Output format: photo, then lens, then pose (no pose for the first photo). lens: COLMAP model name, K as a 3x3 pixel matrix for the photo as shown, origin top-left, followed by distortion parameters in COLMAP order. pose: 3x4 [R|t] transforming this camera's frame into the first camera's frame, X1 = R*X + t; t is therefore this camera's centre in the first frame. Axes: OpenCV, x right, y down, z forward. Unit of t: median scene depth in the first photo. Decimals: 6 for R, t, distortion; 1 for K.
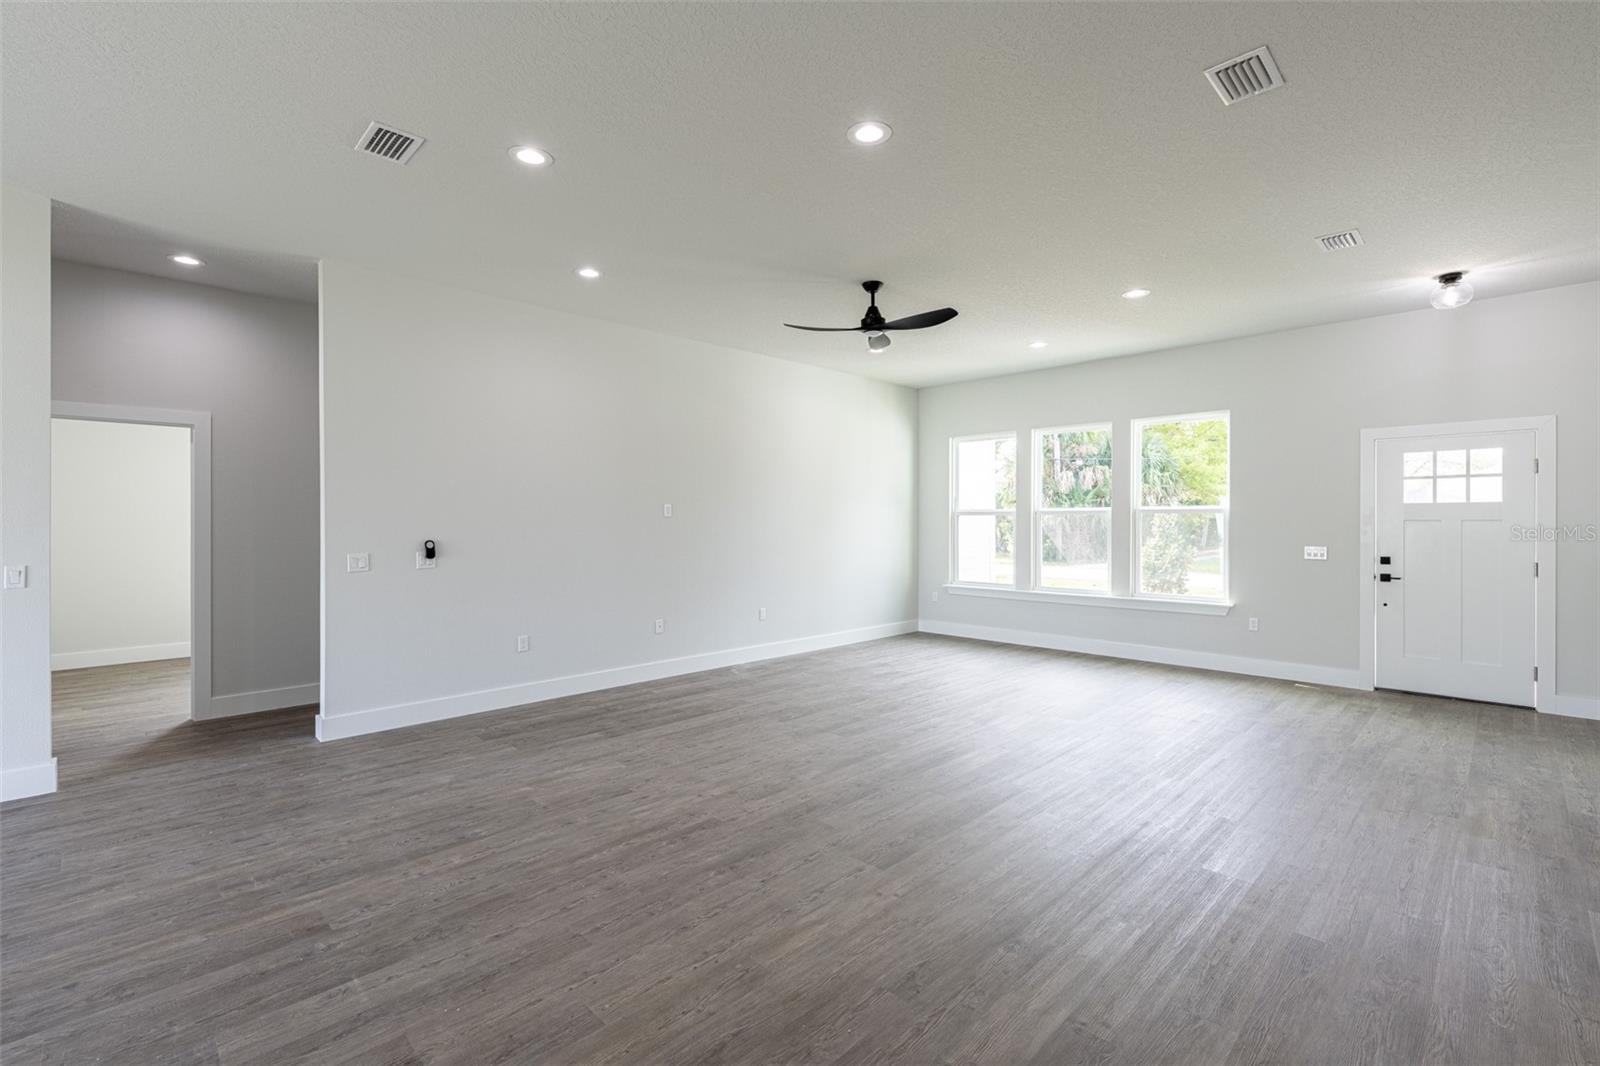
lens RADIAL K [[711.2, 0, 800.0], [0, 711.2, 533.0], [0, 0, 1]] dist [0.000896, 0.000047]
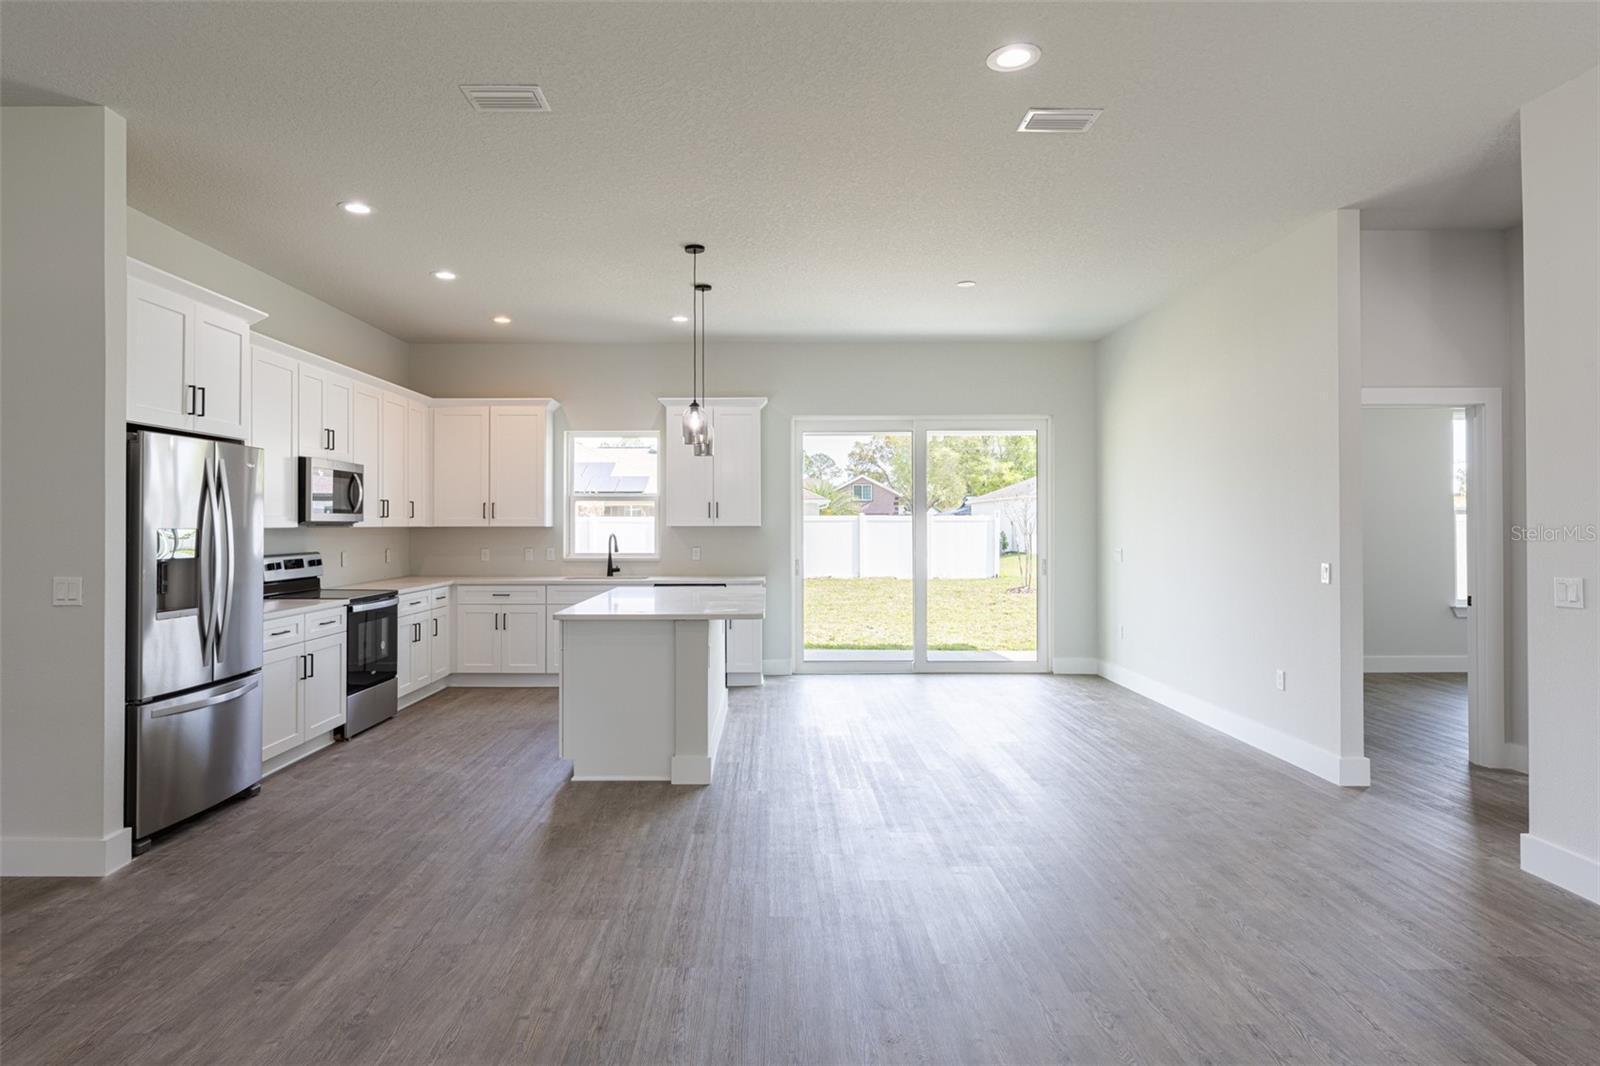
lens RADIAL K [[915.1, 0, 770.0], [0, 915.1, 515.0], [0, 0, 1]] dist [-0.000204, 0.000721]
pose [[-0.705464, -0.003858, -0.708735, 0.301813], [-0.008494, 0.999959, 0.003012, -0.014083], [0.708695, 0.008145, -0.705468, 0.876201]]
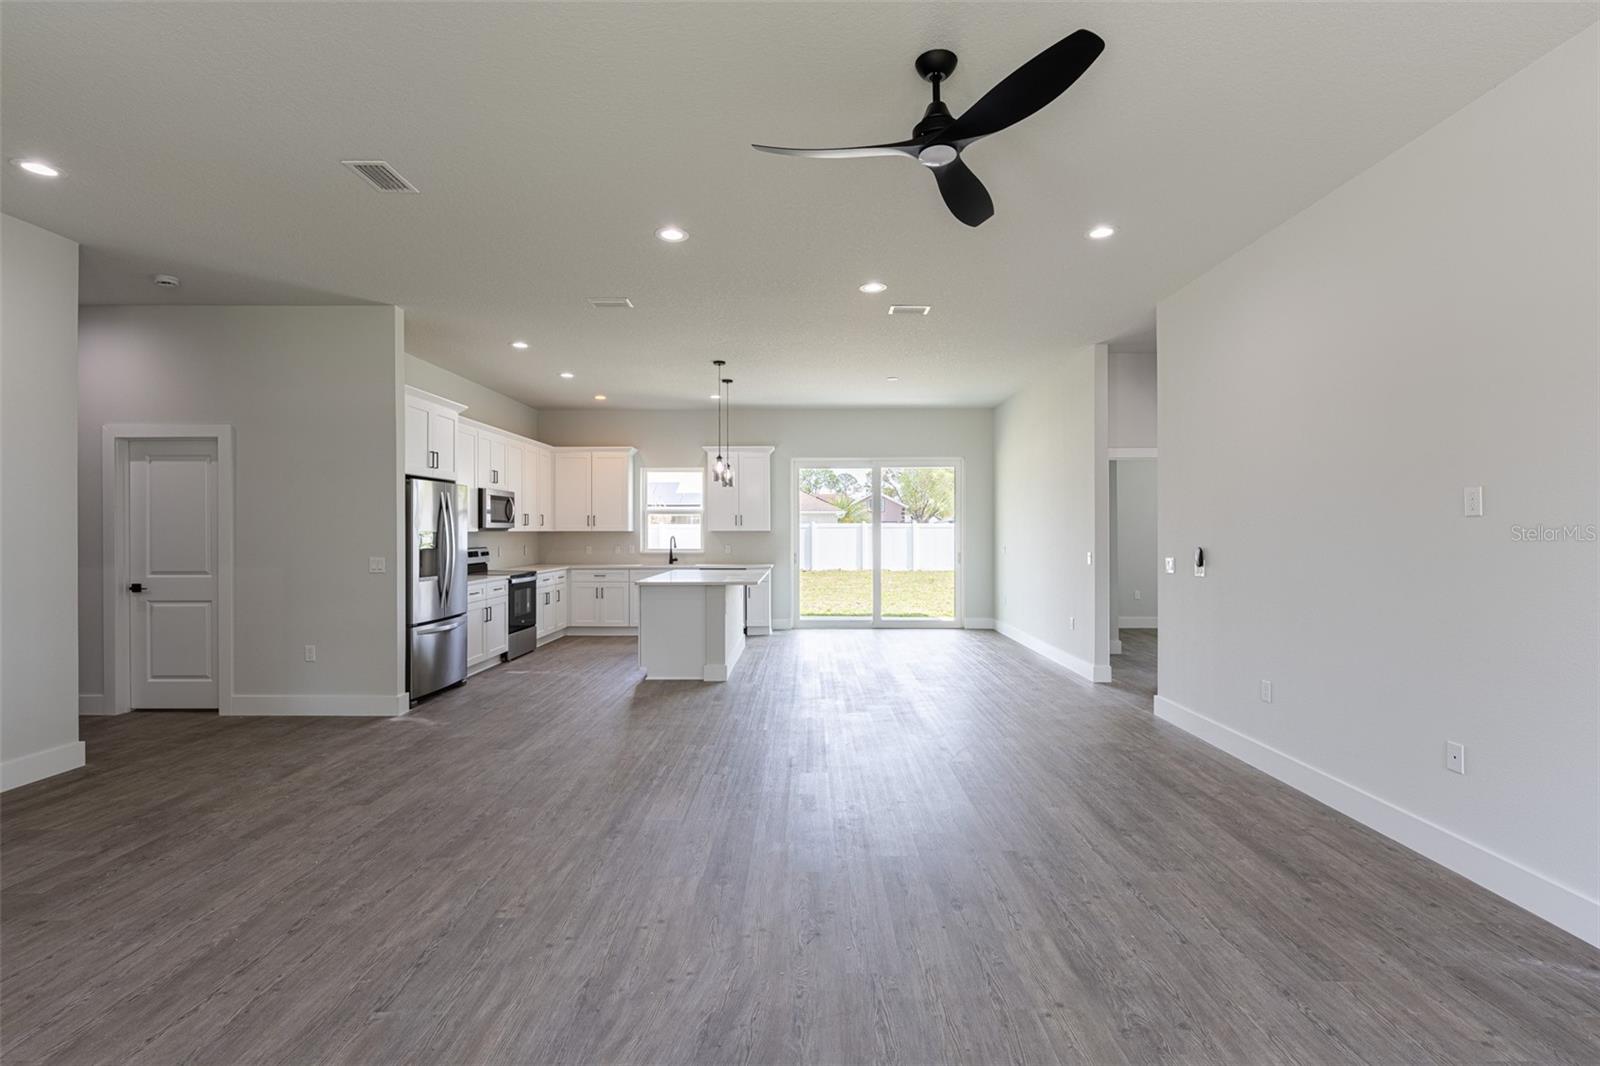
lens RADIAL K [[743.2, 0, 804.6], [0, 743.2, 531.2], [0, 0, 1]] dist [0.000262, 0.000238]
pose [[-0.707754, 0.004074, -0.706447, 0.487068], [-0.008755, 0.999856, 0.014537, -0.017983], [0.706404, 0.016474, -0.707617, 1.164331]]
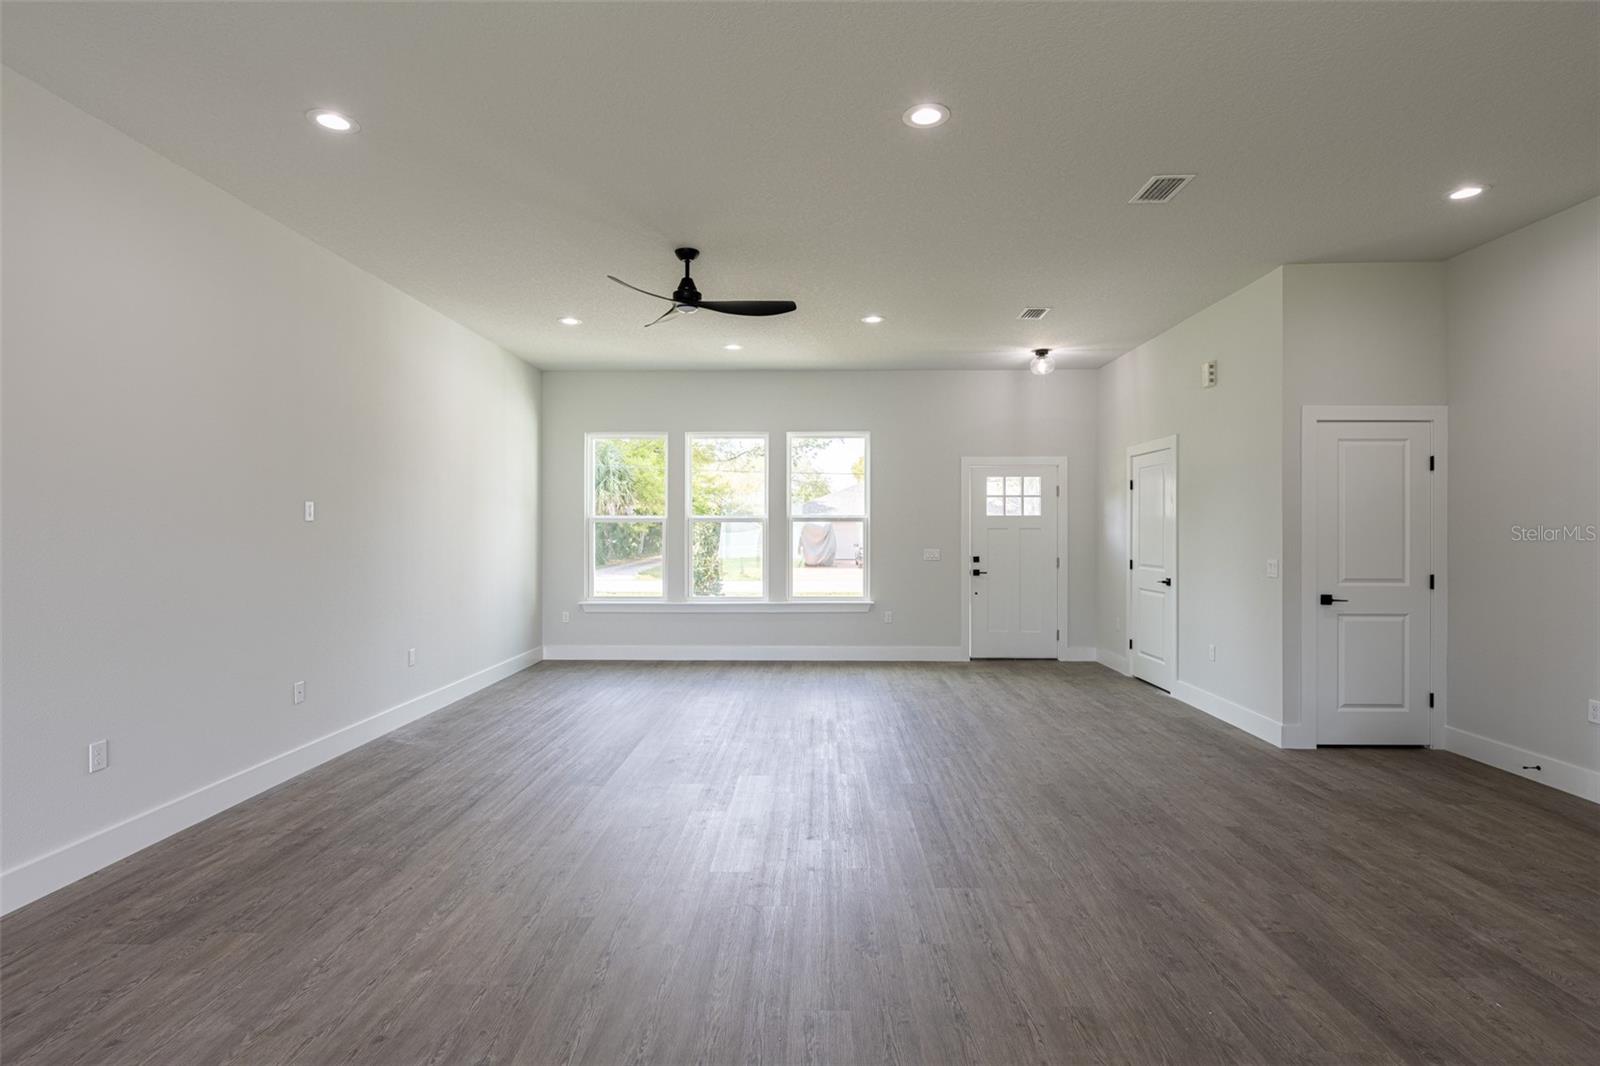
lens RADIAL K [[779.4, 0, 802.7], [0, 779.4, 537.0], [0, 0, 1]] dist [-0.000588, -0.000322]
pose [[0.718923, -0.005591, 0.695068, -0.398620], [0.010472, 0.999941, -0.002788, -0.001361], [-0.695011, 0.009283, 0.718939, 0.202074]]
